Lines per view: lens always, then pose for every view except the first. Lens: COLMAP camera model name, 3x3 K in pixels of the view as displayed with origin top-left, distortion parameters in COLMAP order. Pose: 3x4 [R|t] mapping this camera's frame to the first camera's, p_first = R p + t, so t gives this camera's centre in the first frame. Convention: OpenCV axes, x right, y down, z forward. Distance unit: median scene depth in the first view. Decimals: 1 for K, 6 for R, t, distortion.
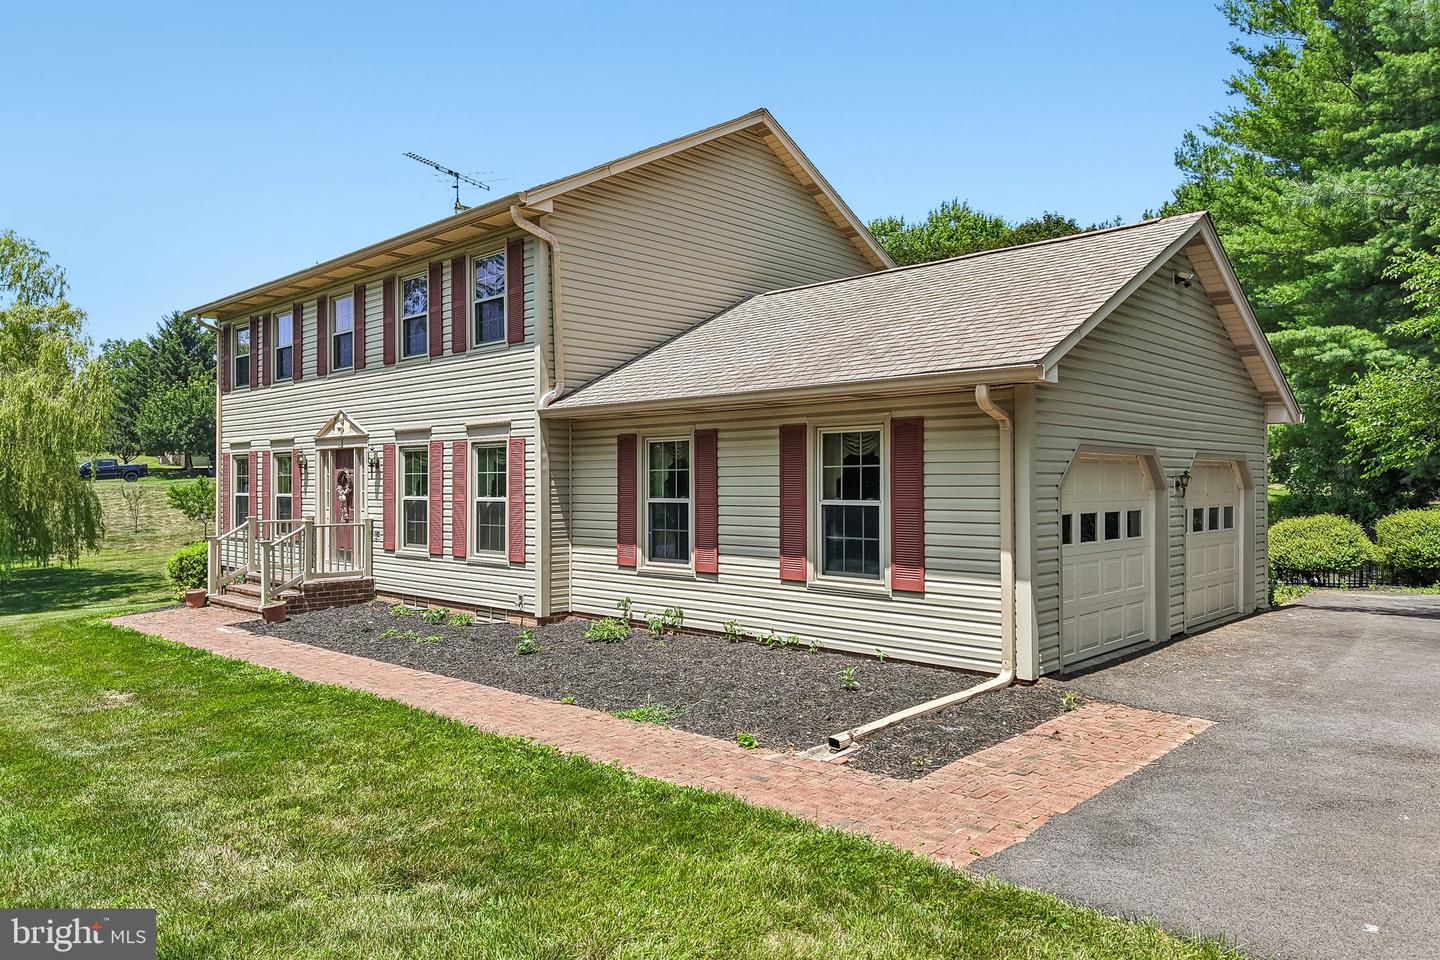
lens RADIAL K [[979.6, 0, 718.6], [0, 979.6, 485.6], [0, 0, 1]] dist [0.006733, -0.008006]
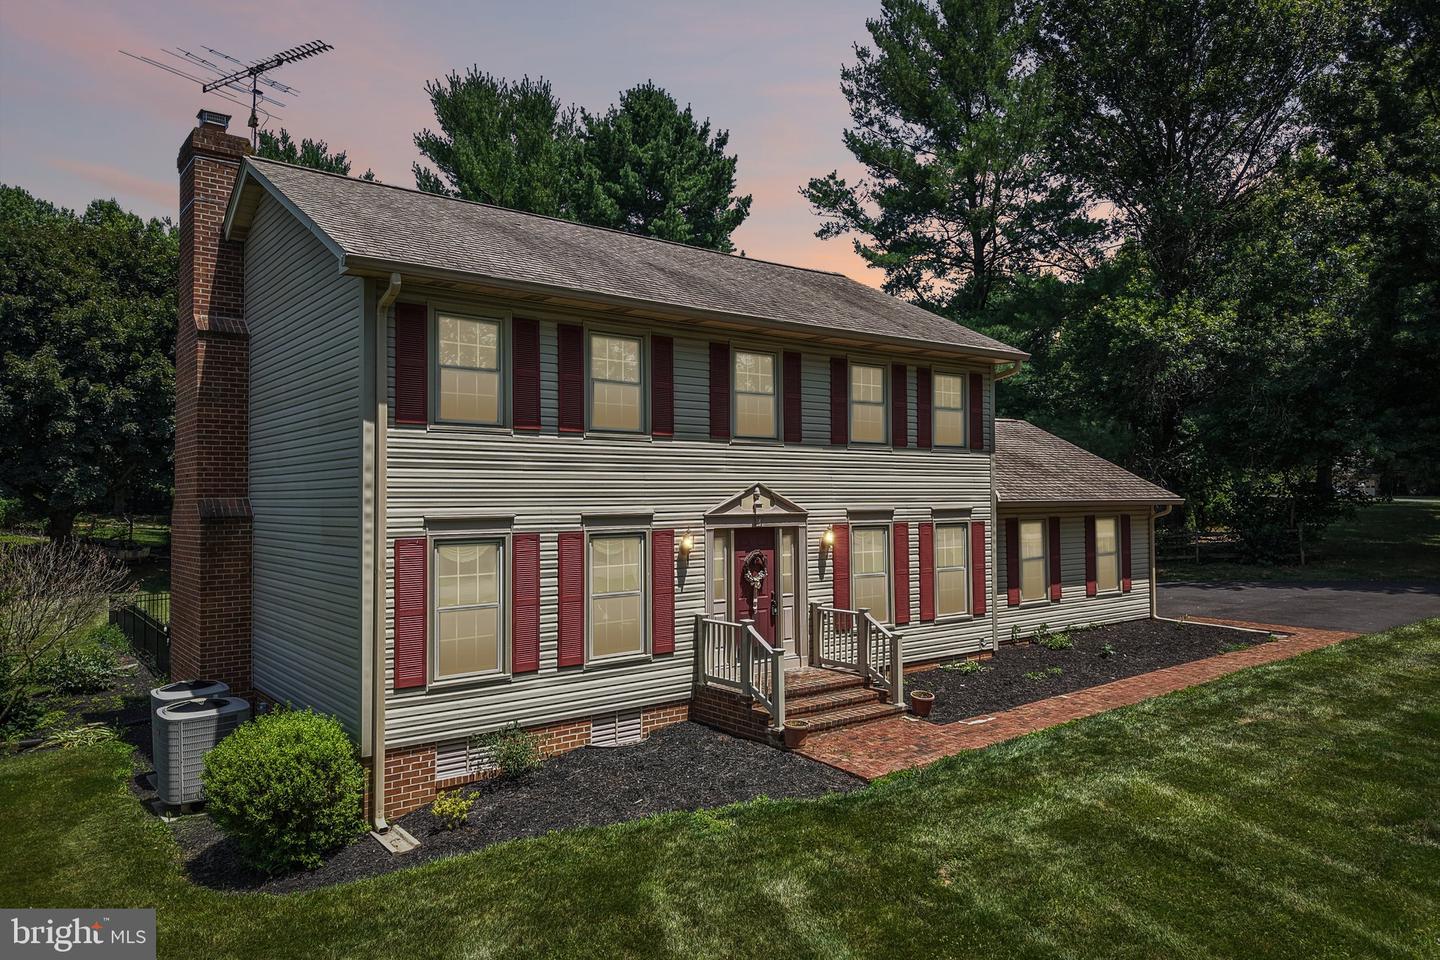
lens RADIAL K [[979.6, 0, 720.4], [0, 979.6, 478.4], [0, 0, 1]] dist [0.006733, -0.008006]
pose [[0.155649, 0.015825, 0.987686, -1.604617], [0.002814, 0.999861, -0.016463, -0.086472], [-0.987808, 0.005341, 0.155583, 1.159032]]
